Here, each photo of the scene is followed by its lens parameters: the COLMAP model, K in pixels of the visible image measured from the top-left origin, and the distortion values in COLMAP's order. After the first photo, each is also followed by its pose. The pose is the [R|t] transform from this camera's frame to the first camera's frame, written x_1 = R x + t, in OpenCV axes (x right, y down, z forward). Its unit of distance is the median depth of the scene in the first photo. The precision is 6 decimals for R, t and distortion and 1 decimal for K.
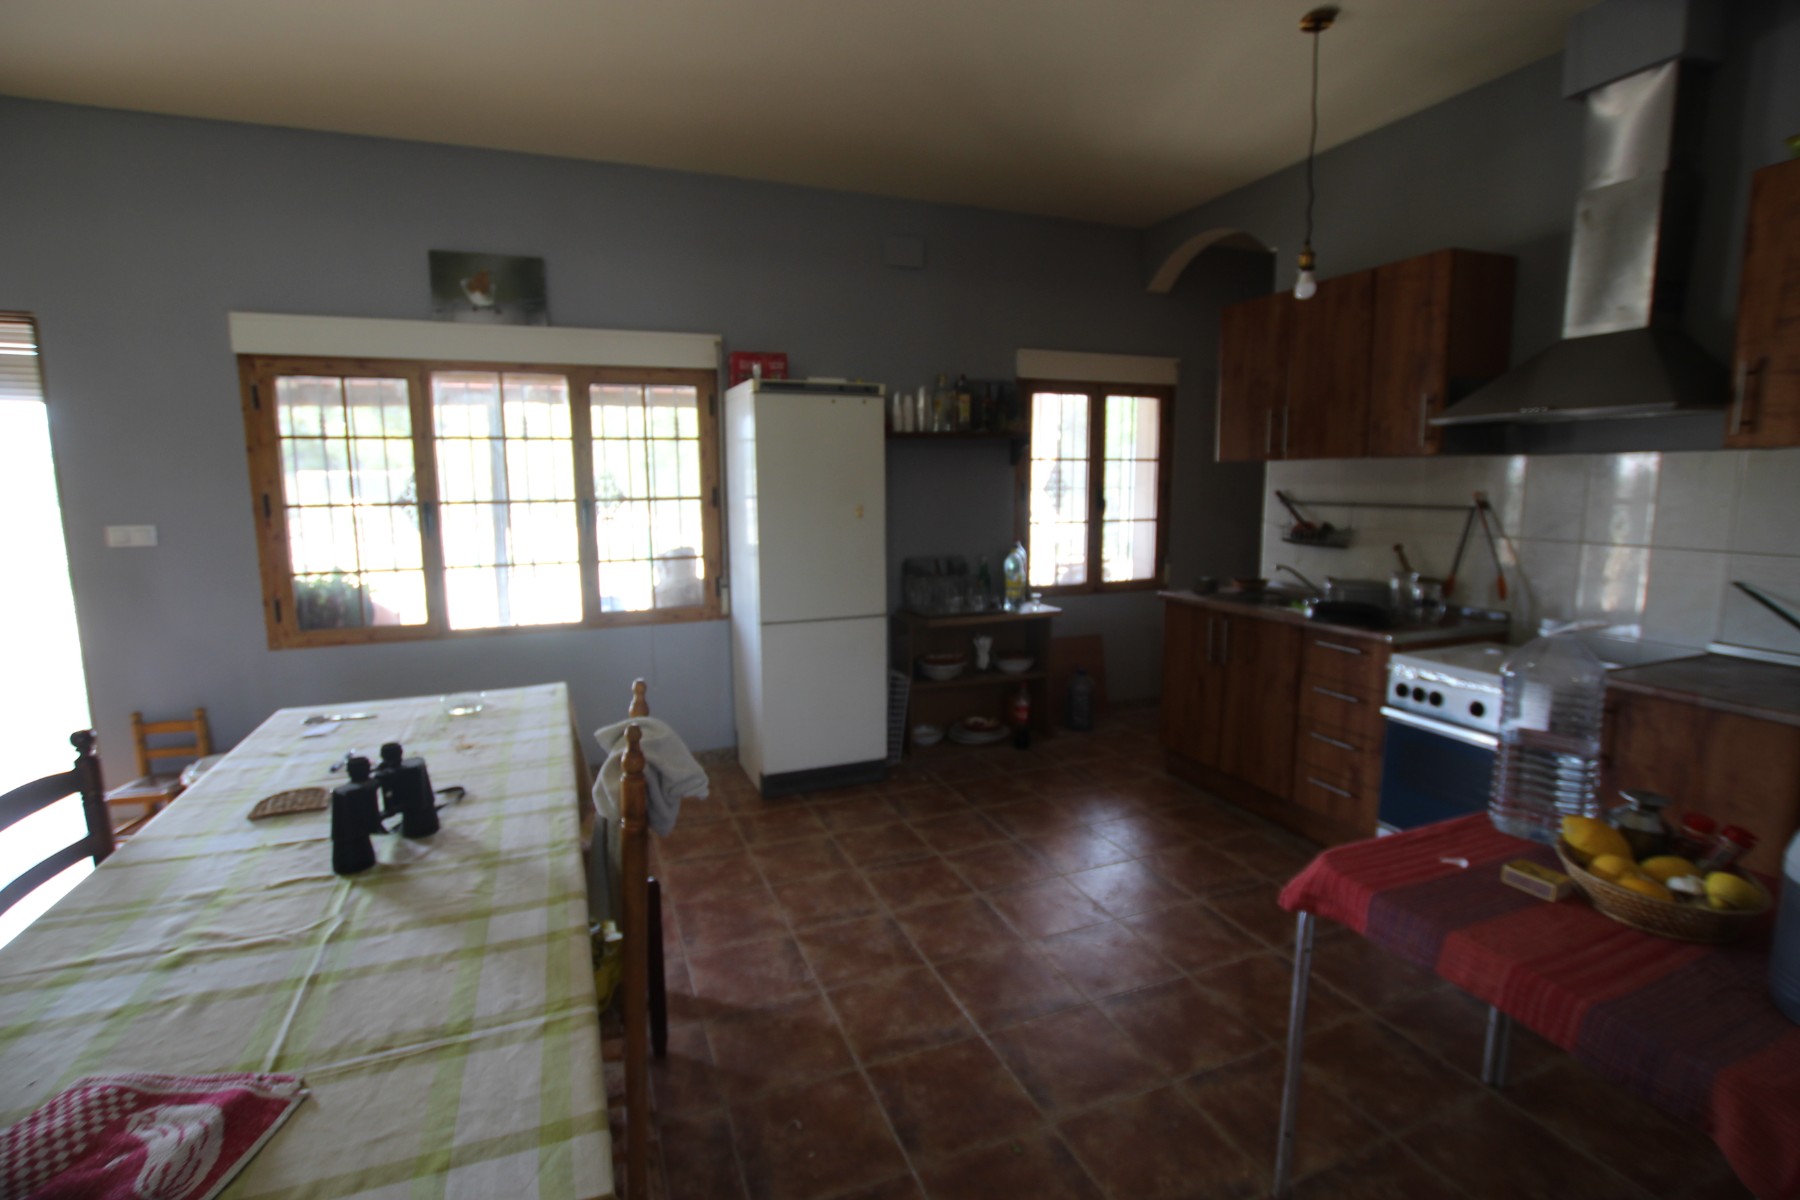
lens RADIAL K [[849.5, 0, 900.3], [0, 849.5, 601.5], [0, 0, 1]] dist [-0.000778, -0.001241]
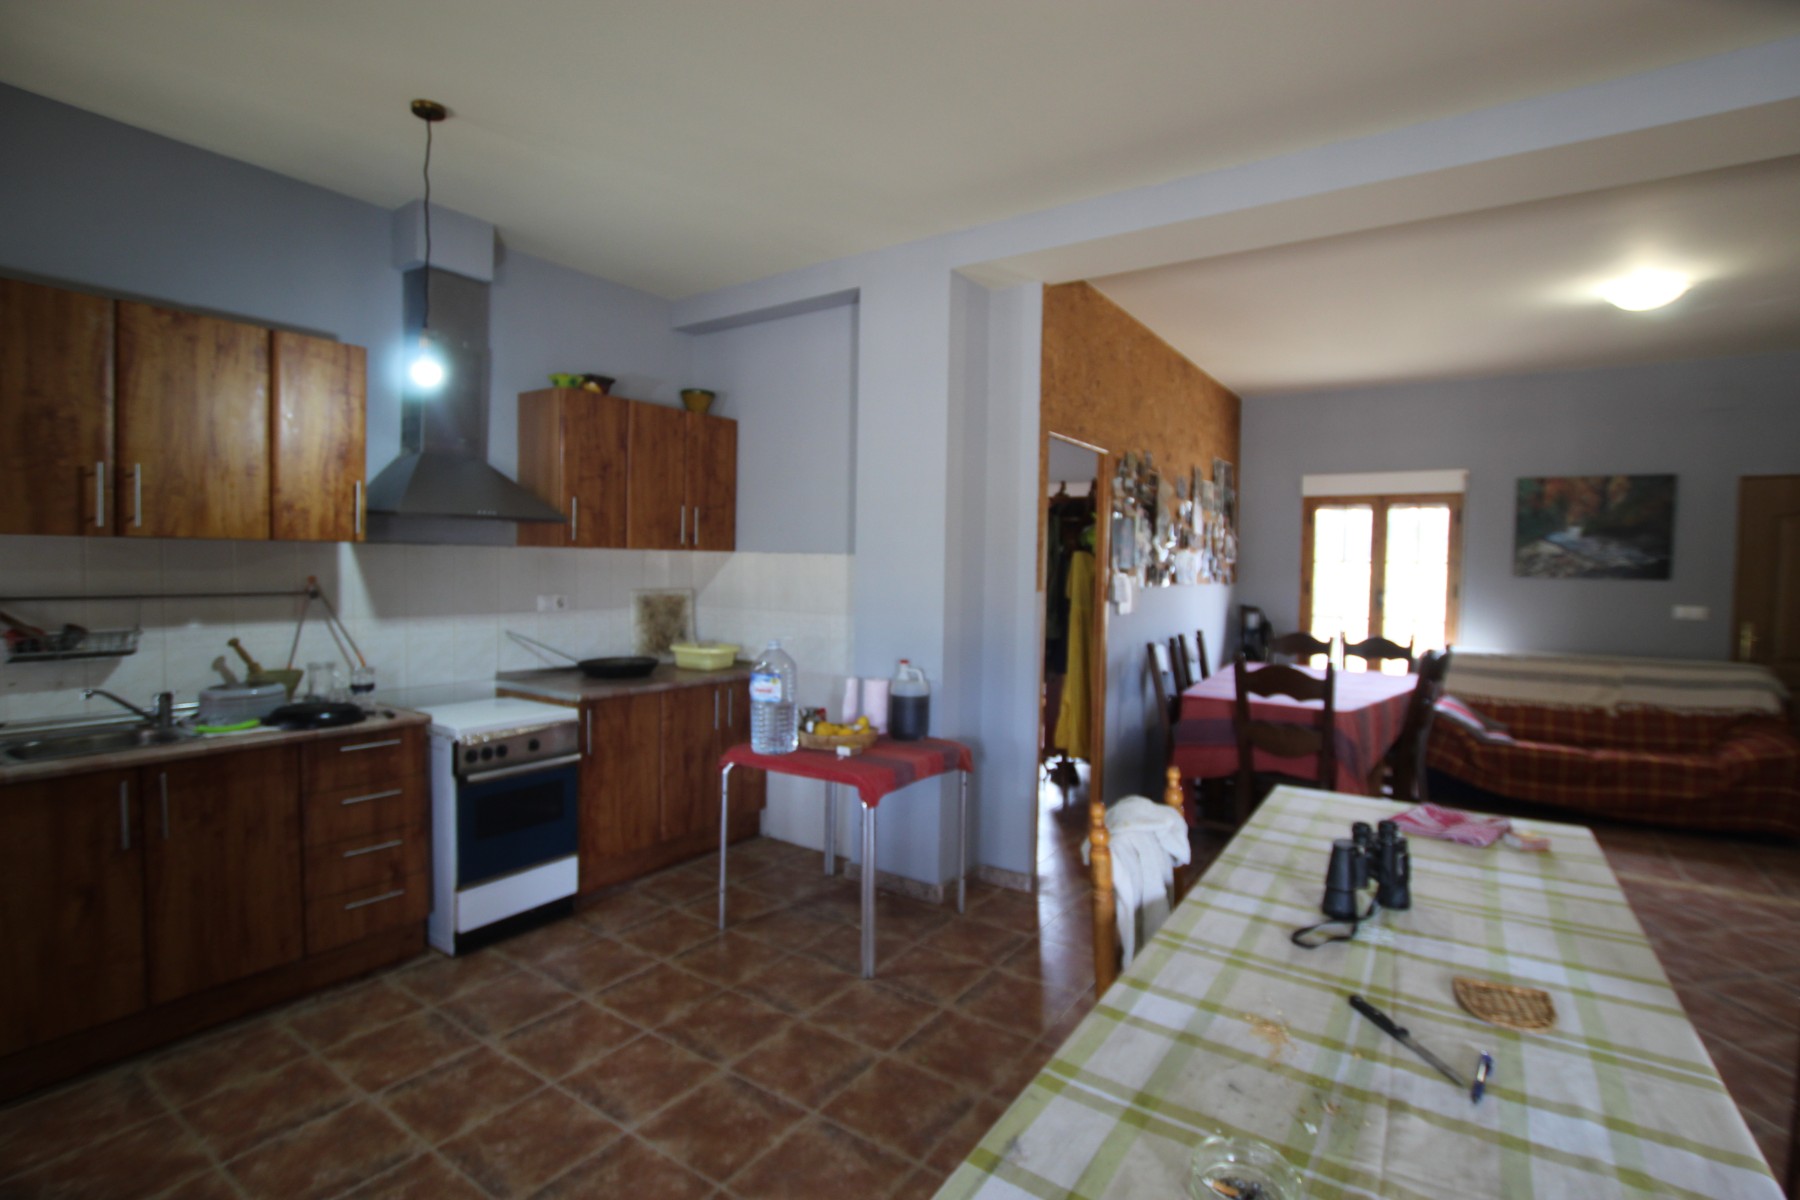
lens RADIAL K [[852.3, 0, 899.3], [0, 852.3, 590.9], [0, 0, 1]] dist [0.001776, -0.000206]
pose [[-0.566341, -0.031489, 0.823569, -1.004815], [0.105184, 0.988337, 0.110120, -0.270575], [-0.817431, 0.148992, -0.556424, 1.782846]]
